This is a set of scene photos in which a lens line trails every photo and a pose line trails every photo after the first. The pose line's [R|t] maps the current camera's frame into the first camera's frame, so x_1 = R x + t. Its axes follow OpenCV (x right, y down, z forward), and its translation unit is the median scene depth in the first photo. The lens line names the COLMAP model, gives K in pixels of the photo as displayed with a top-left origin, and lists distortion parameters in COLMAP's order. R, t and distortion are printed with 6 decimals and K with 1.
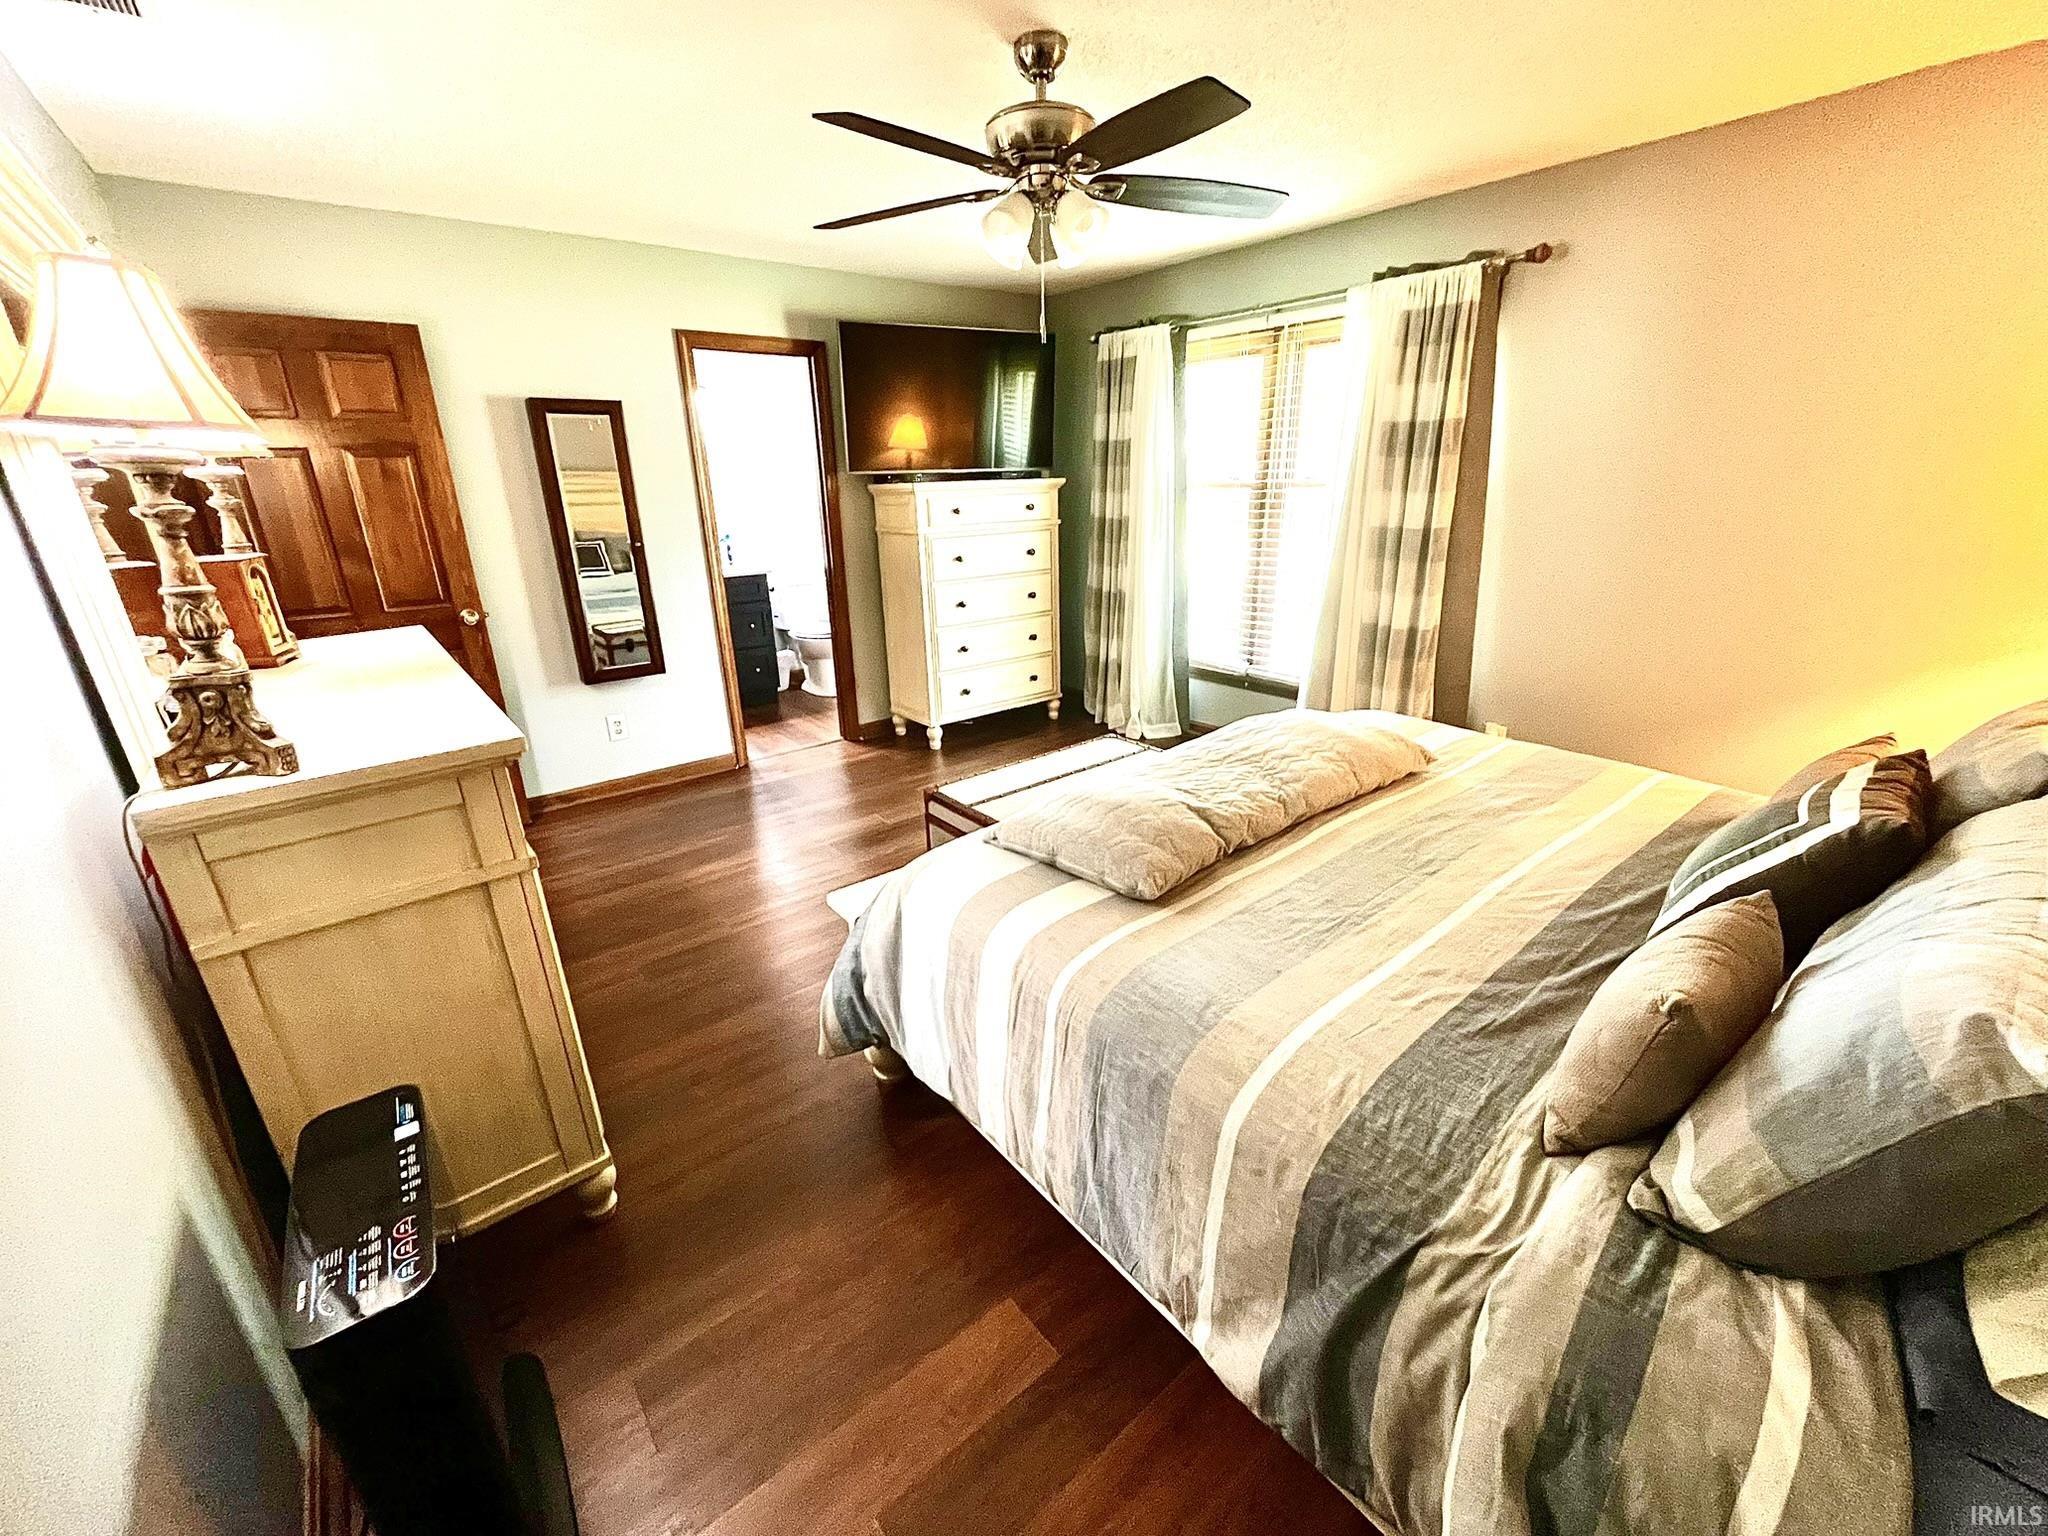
lens RADIAL K [[826.5, 0, 1019.6], [0, 826.5, 768.4], [0, 0, 1]] dist [-0.002760, -0.000310]
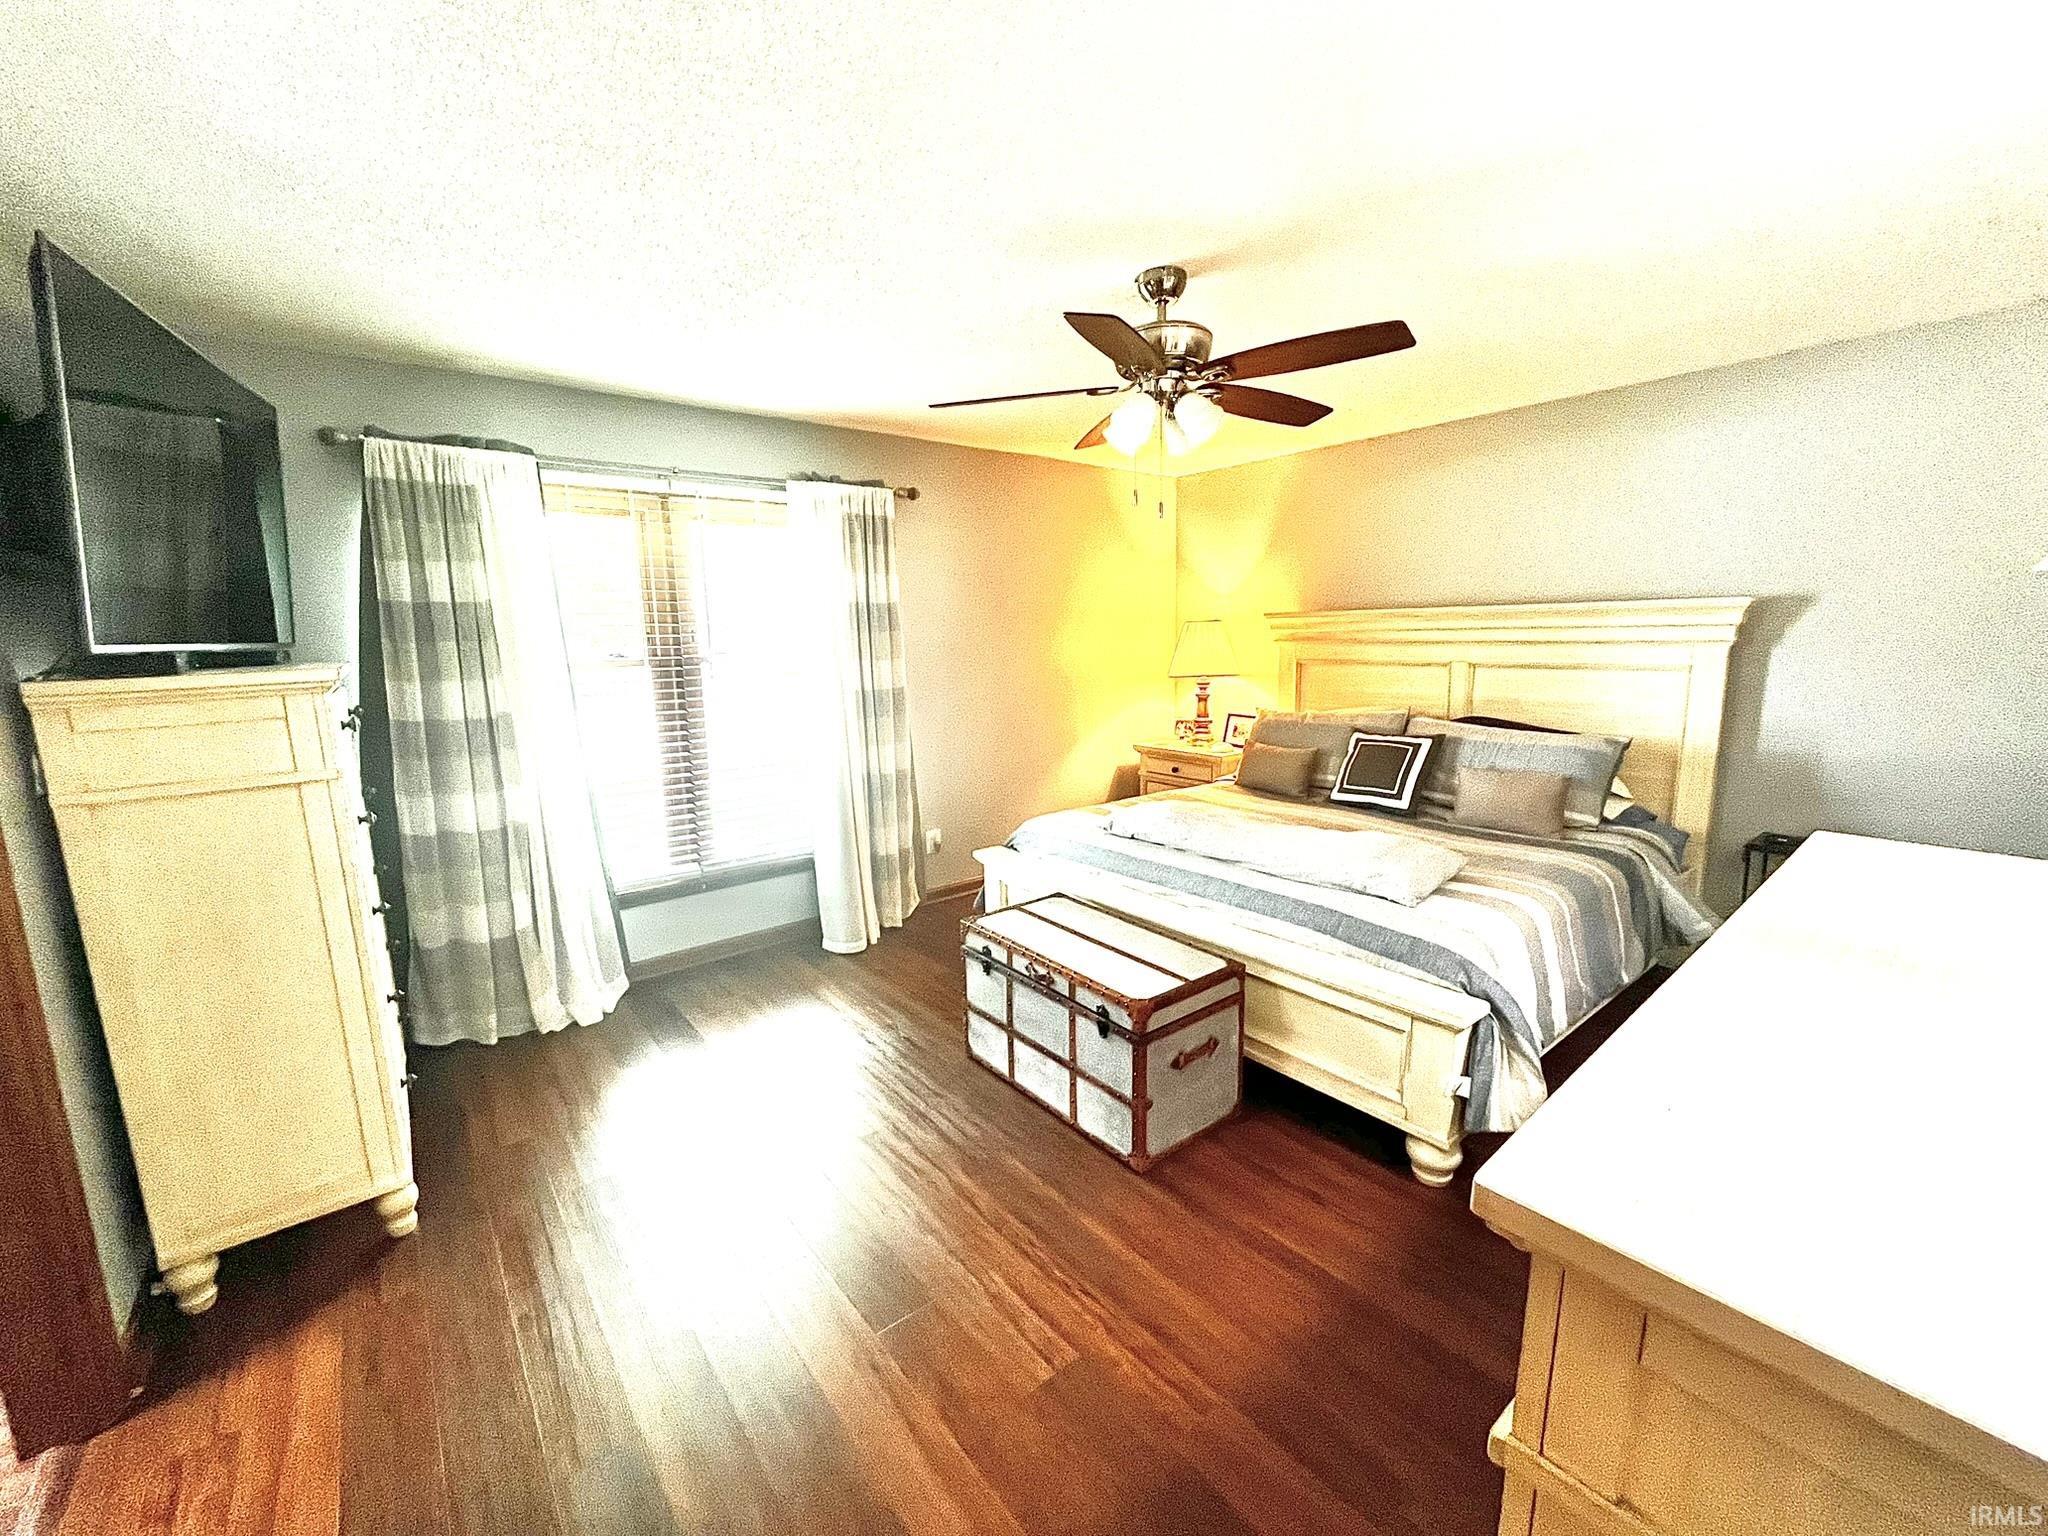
lens RADIAL K [[826.5, 0, 1022.6], [0, 826.5, 768.8], [0, 0, 1]] dist [-0.002760, -0.000310]
pose [[0.010836, -0.141655, 0.989857, -0.608944], [0.357807, 0.924920, 0.128445, -0.231196], [-0.933733, 0.352786, 0.060707, 0.679754]]
